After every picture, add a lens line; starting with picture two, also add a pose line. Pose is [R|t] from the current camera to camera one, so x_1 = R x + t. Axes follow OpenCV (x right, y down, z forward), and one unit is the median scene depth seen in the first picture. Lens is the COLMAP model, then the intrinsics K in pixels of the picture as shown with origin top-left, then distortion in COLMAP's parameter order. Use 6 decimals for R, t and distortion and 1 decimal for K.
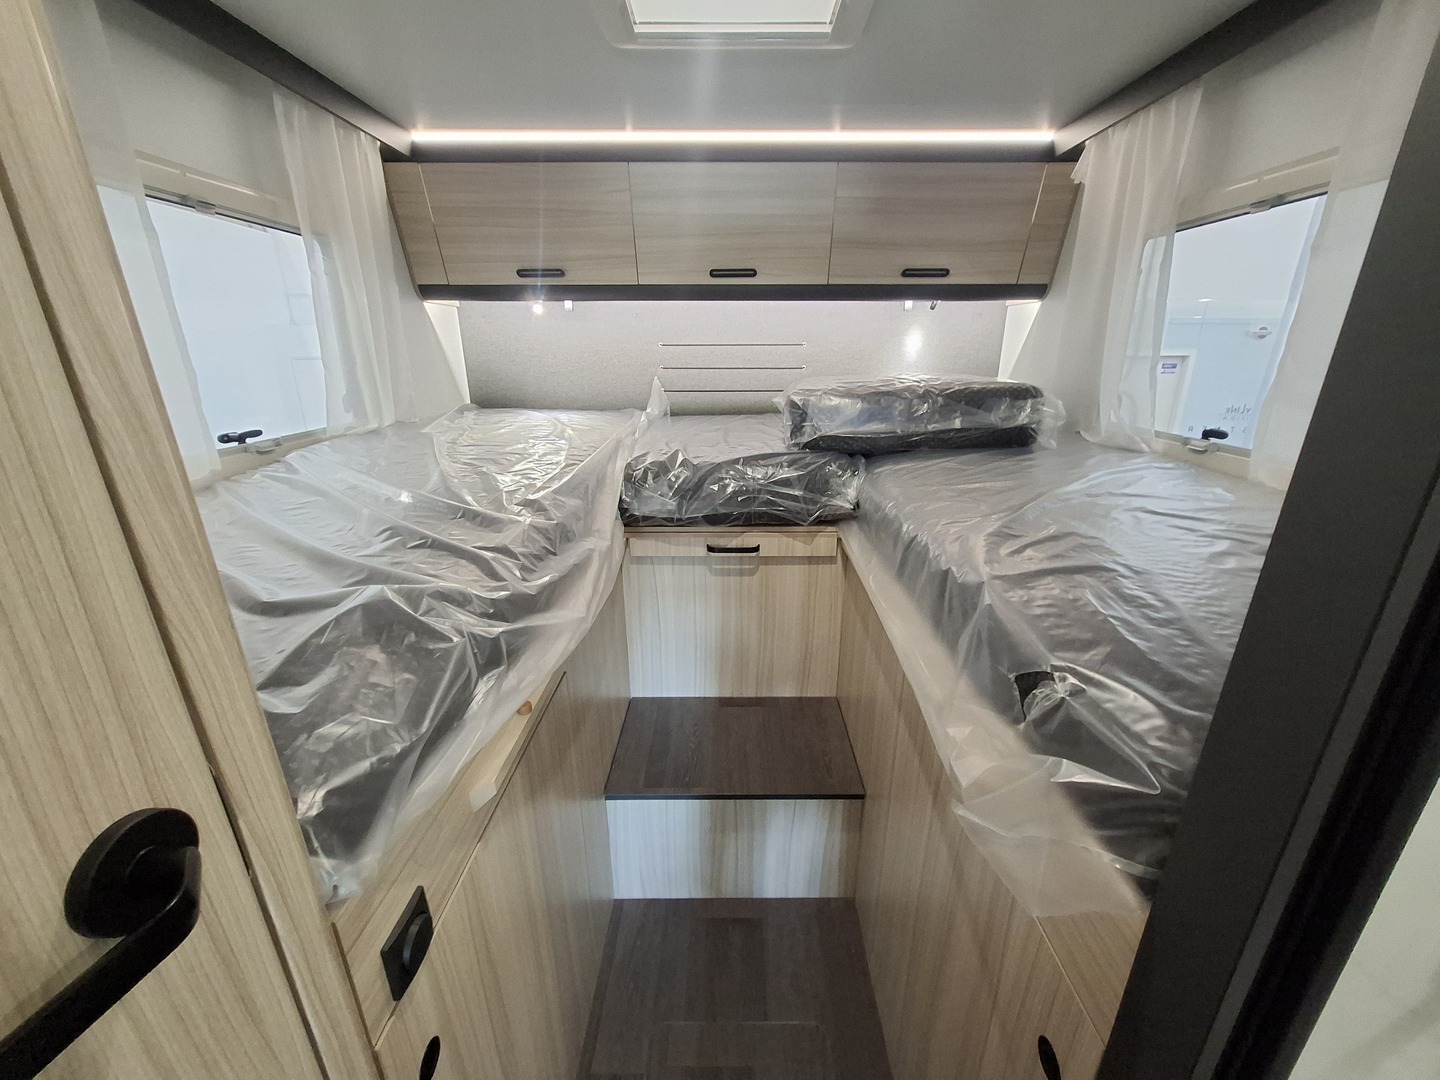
lens RADIAL K [[572.9, 0, 728.9], [0, 572.9, 545.3], [0, 0, 1]] dist [-0.002813, 0.000312]
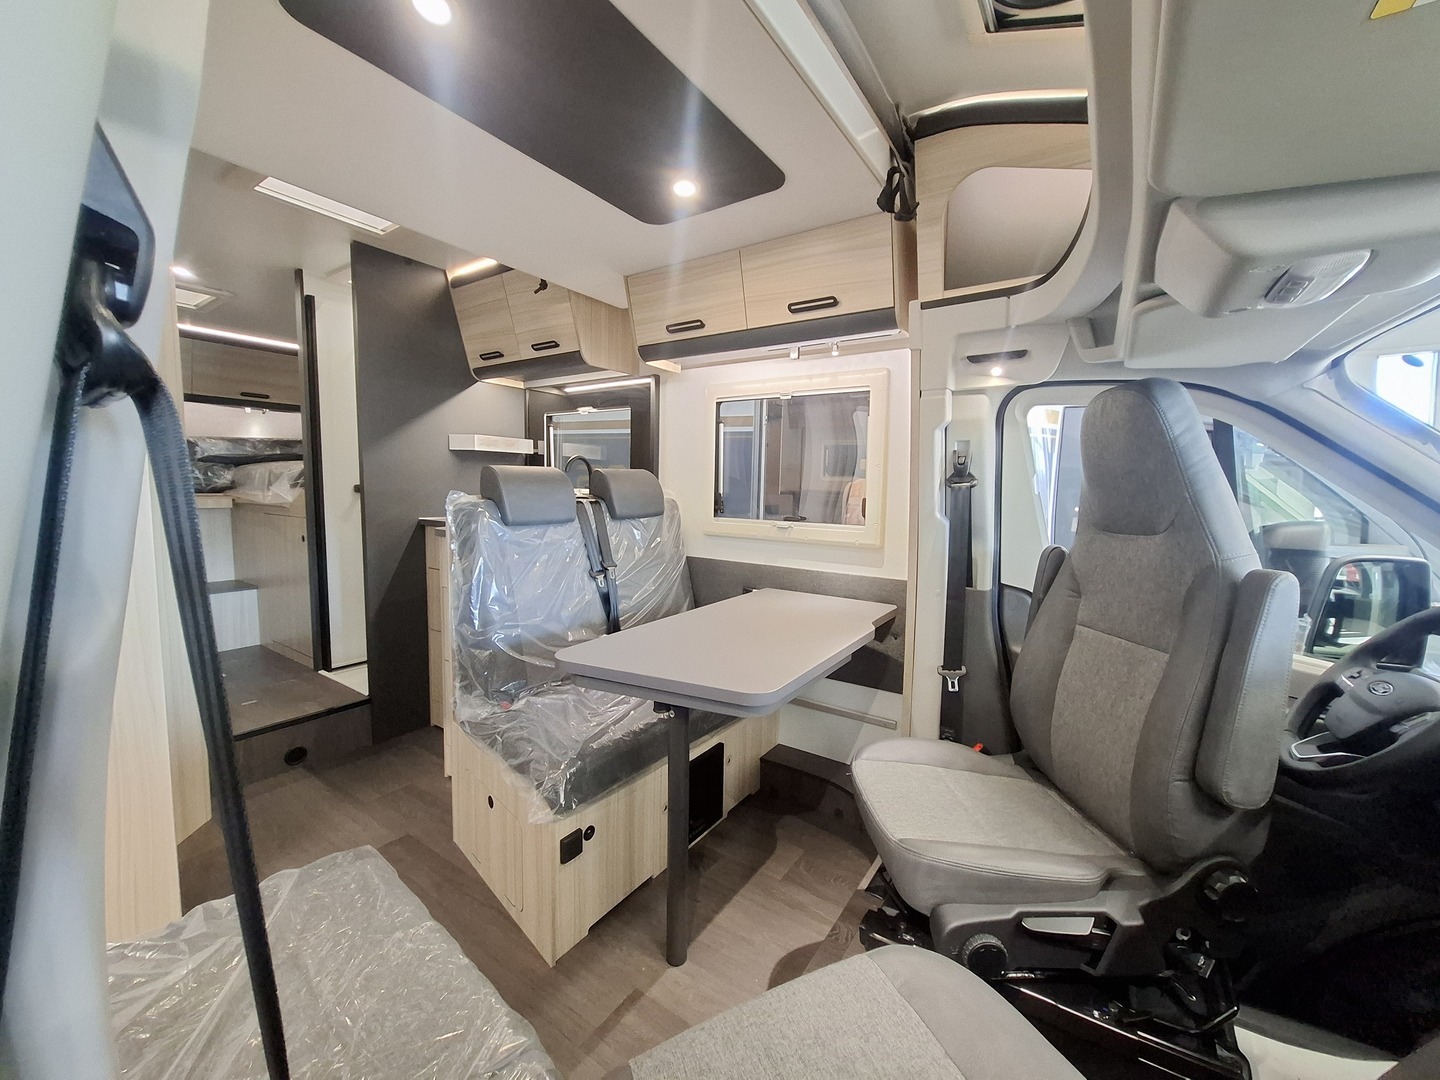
lens RADIAL K [[572.9, 0, 746.8], [0, 572.9, 537.8], [0, 0, 1]] dist [-0.002813, 0.000312]
pose [[0.555101, -0.068706, 0.828941, -0.428737], [0.257283, 0.961893, -0.092563, 0.684444], [-0.790992, 0.264654, 0.551624, -1.445563]]
